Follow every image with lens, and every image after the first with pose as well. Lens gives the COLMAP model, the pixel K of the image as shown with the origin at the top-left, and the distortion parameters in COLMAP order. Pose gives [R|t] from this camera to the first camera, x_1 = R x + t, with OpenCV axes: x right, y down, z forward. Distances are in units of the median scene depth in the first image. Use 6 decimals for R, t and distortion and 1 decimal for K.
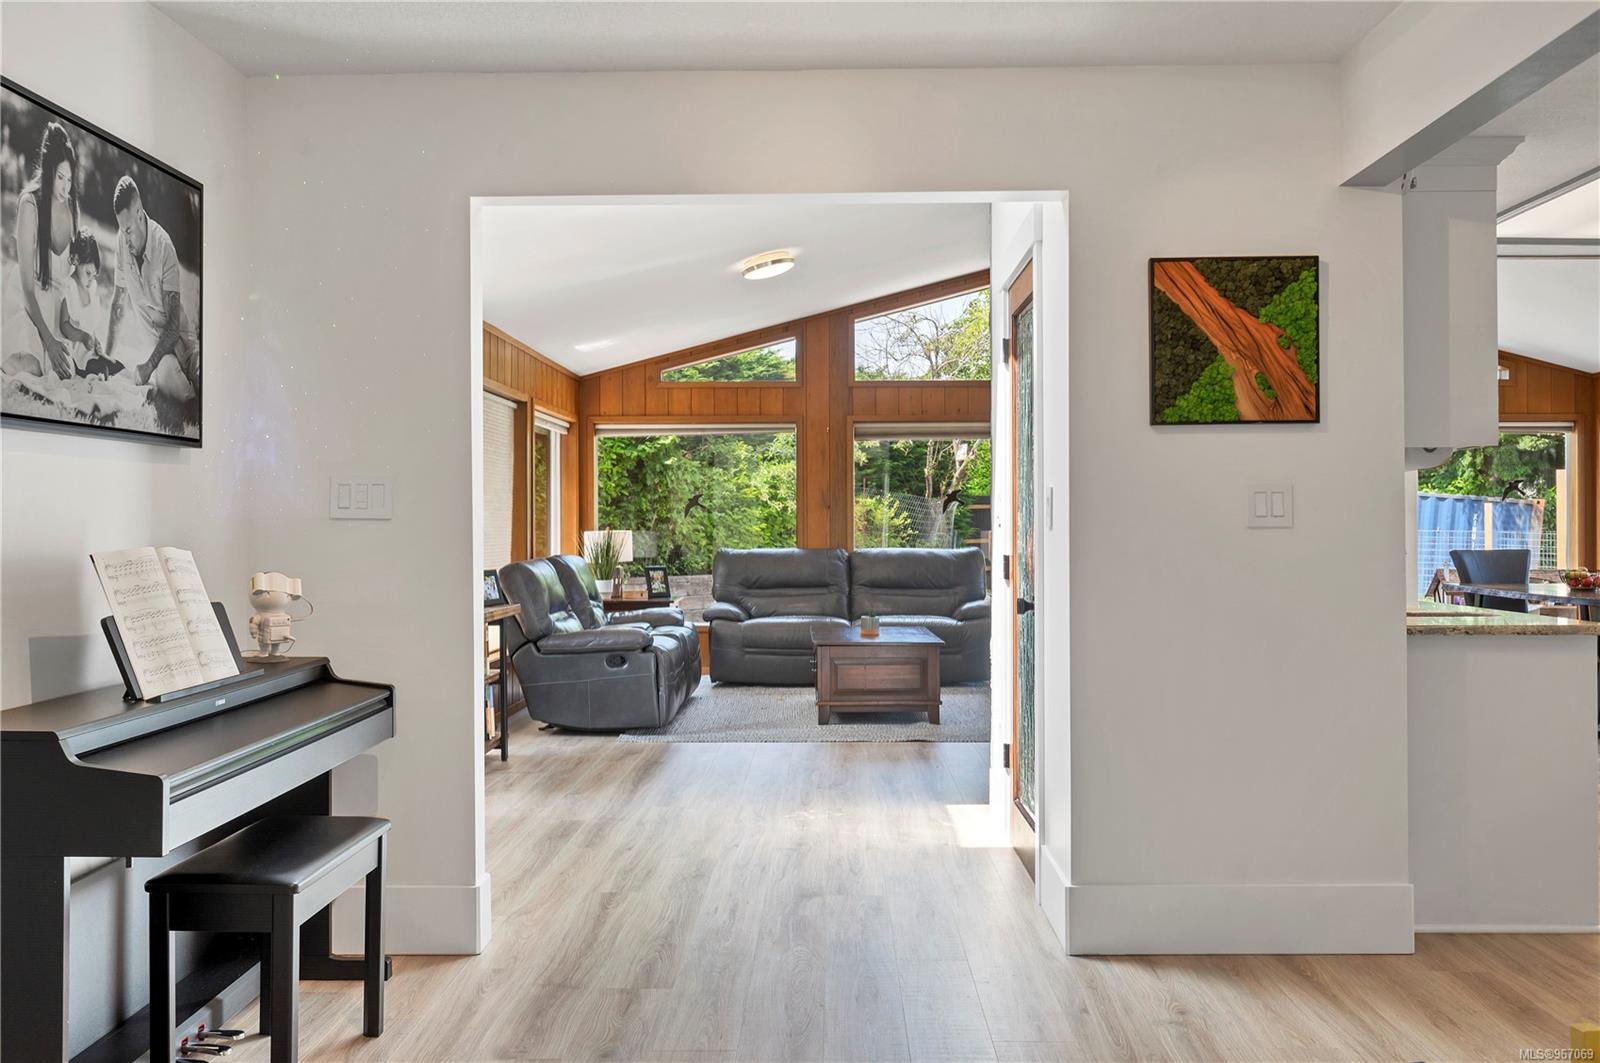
lens RADIAL K [[1470.1, 0, 786.4], [0, 1470.1, 535.6], [0, 0, 1]] dist [0.001452, 0.000000]
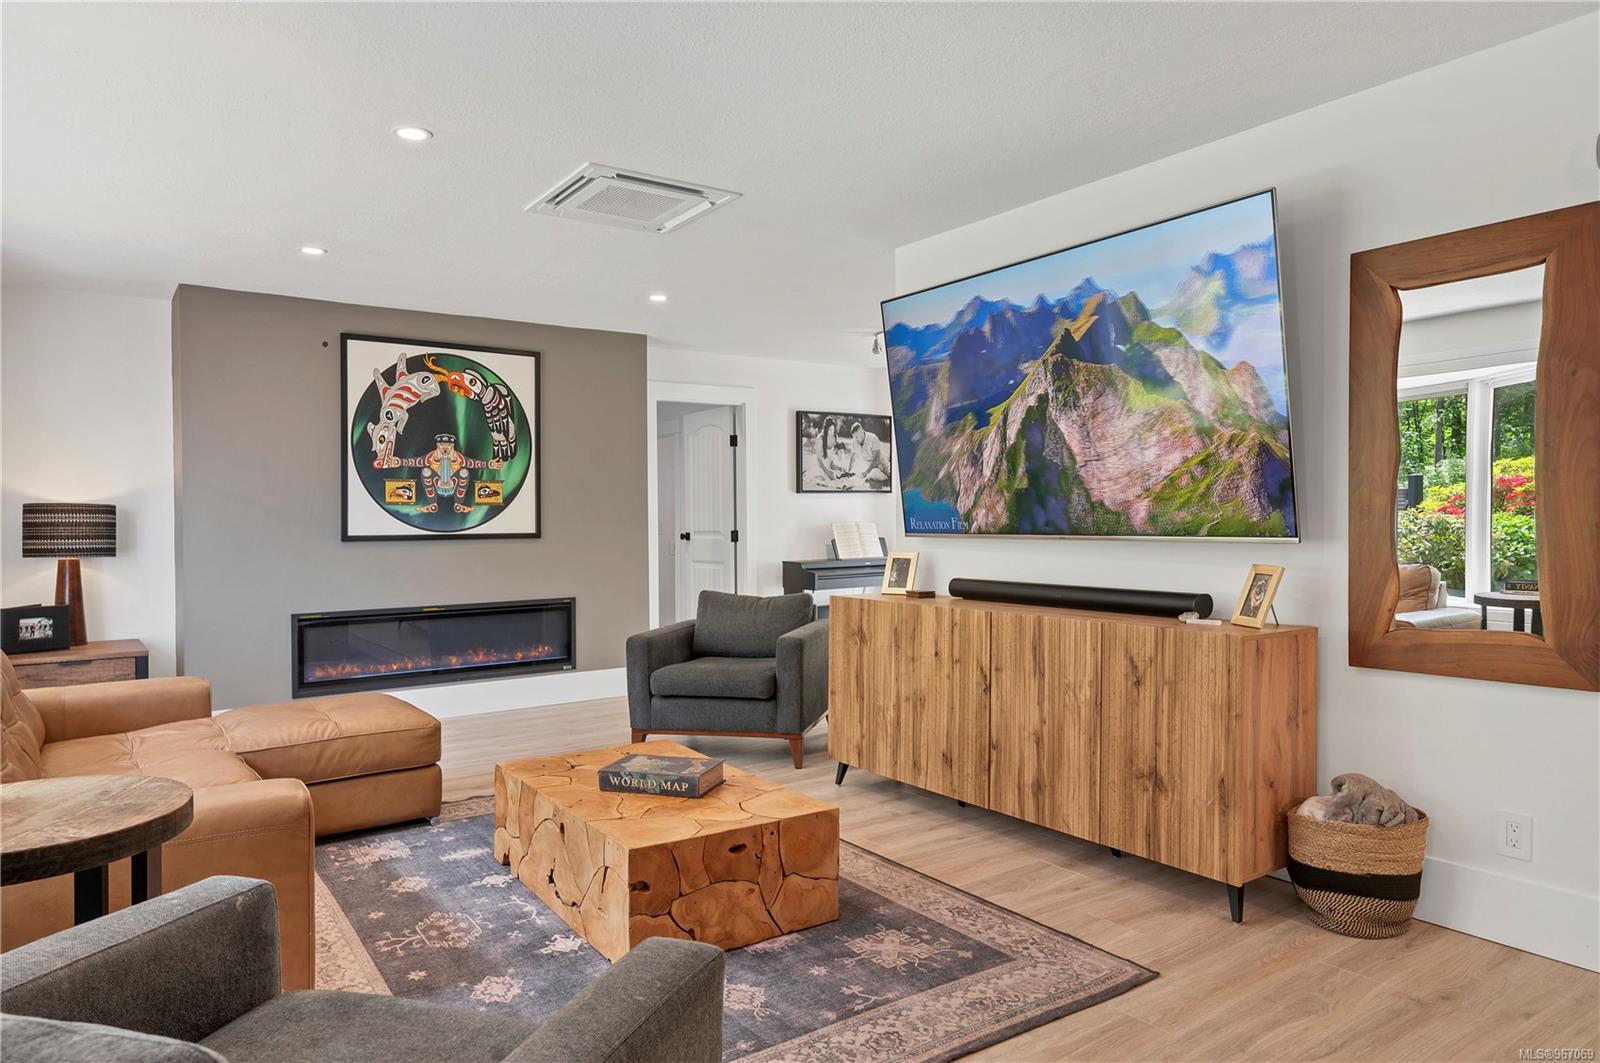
lens RADIAL K [[1010.8, 0, 800.0], [0, 1010.8, 560.2], [0, 0, 1]] dist [-0.009693, 0.007649]
pose [[0.595100, 0.027501, -0.803181, 0.464799], [0.009867, 0.999089, 0.041520, -0.001389], [0.803591, -0.032634, 0.594287, -0.196633]]
